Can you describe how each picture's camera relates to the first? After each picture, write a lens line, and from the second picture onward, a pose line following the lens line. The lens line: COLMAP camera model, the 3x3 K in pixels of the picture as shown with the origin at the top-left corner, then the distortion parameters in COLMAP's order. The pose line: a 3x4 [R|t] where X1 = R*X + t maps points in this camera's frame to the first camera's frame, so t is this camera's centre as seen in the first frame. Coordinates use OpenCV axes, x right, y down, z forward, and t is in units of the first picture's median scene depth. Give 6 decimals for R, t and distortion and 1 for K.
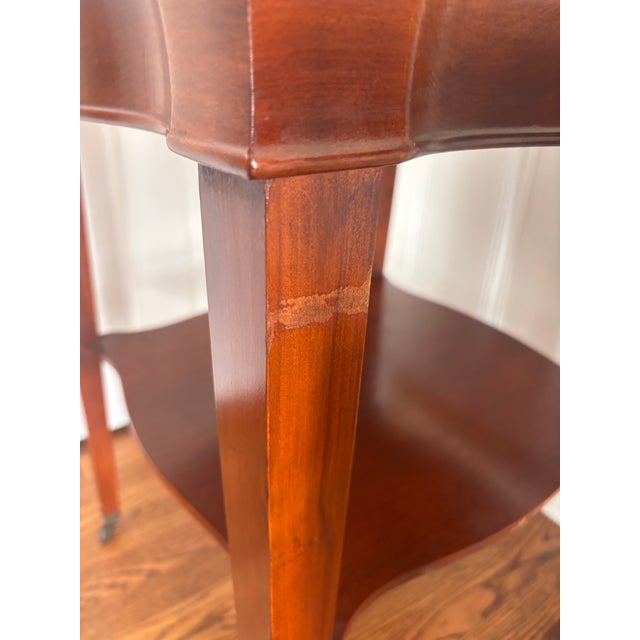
lens RADIAL K [[503.0, 0, 314.4], [0, 503.0, 321.9], [0, 0, 1]] dist [-0.002480, -0.015272]
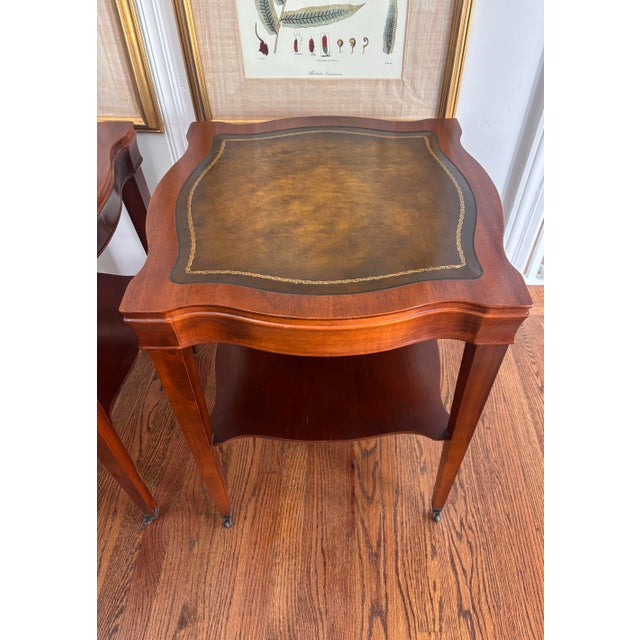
lens RADIAL K [[498.2, 0, 337.4], [0, 498.2, 326.6], [0, 0, 1]] dist [0.010838, 0.000507]
pose [[0.567201, -0.616558, 0.546021, -0.228015], [0.384568, 0.784546, 0.486411, -0.369386], [-0.728279, -0.065911, 0.682104, -0.976745]]
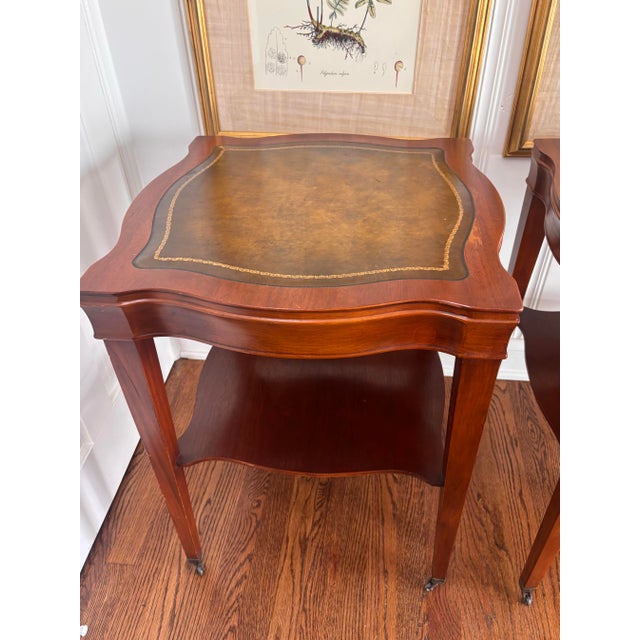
lens RADIAL K [[521.7, 0, 319.5], [0, 521.7, 325.5], [0, 0, 1]] dist [0.012992, 0.002456]
pose [[0.648918, -0.509949, 0.564675, -0.763357], [0.381835, 0.860197, 0.338029, -0.564256], [-0.658108, -0.003740, 0.752914, -0.307007]]
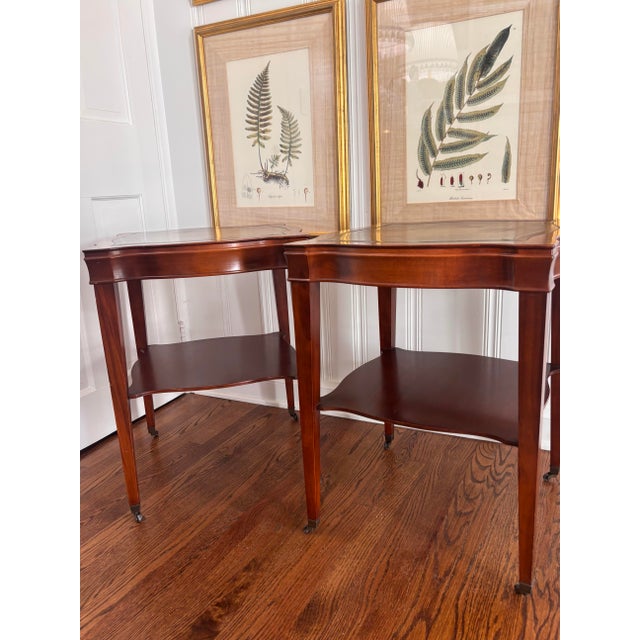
lens RADIAL K [[538.9, 0, 315.0], [0, 538.9, 323.7], [0, 0, 1]] dist [0.005875, 0.010430]
pose [[0.872196, -0.186945, 0.452023, -0.689075], [0.285502, 0.944912, -0.160095, 0.485895], [-0.397193, 0.268688, 0.877522, -1.554190]]
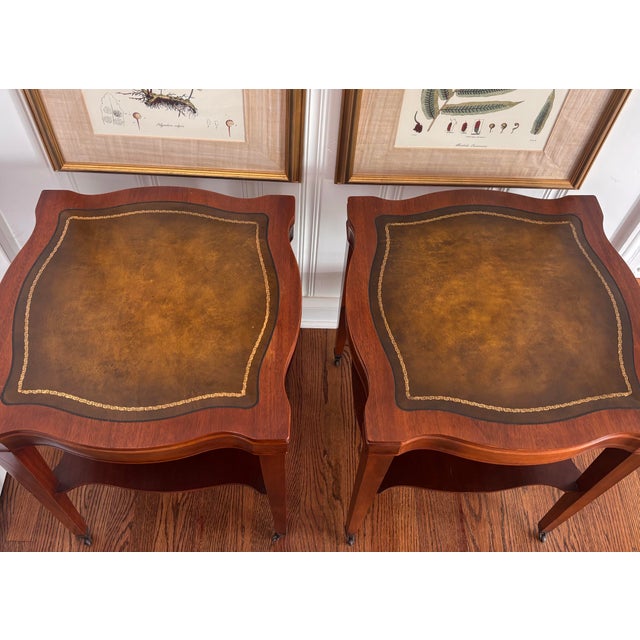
lens RADIAL K [[633.7, 0, 307.9], [0, 633.7, 247.3], [0, 0, 1]] dist [0.028528, -0.006881]
pose [[0.568743, -0.658850, 0.492389, -0.461270], [0.362483, 0.738143, 0.568992, -1.372904], [-0.738334, -0.145128, 0.658636, -0.860792]]
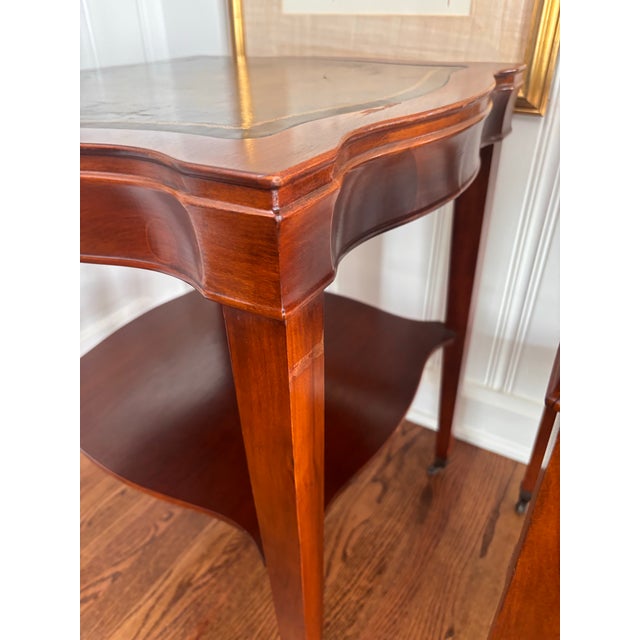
lens RADIAL K [[503.0, 0, 314.4], [0, 503.0, 321.9], [0, 0, 1]] dist [-0.002480, -0.015272]
pose [[0.909630, -0.256768, 0.326564, -0.145893], [0.225244, 0.965369, 0.131635, -0.111096], [-0.349055, -0.046182, 0.935964, -0.207941]]
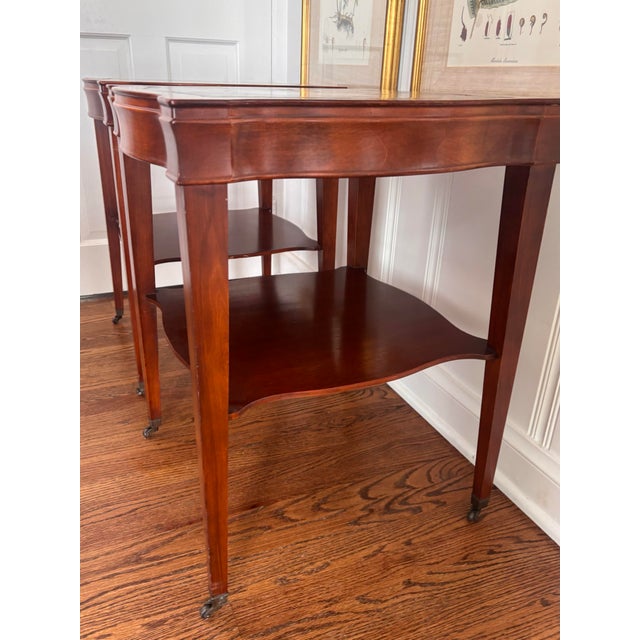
lens RADIAL K [[559.5, 0, 310.3], [0, 559.5, 319.7], [0, 0, 1]] dist [0.003220, -0.009298]
pose [[0.980232, 0.082466, -0.179846, 0.904795], [-0.093607, 0.994125, -0.054349, 0.544722], [0.174307, 0.070110, 0.982192, -1.302351]]
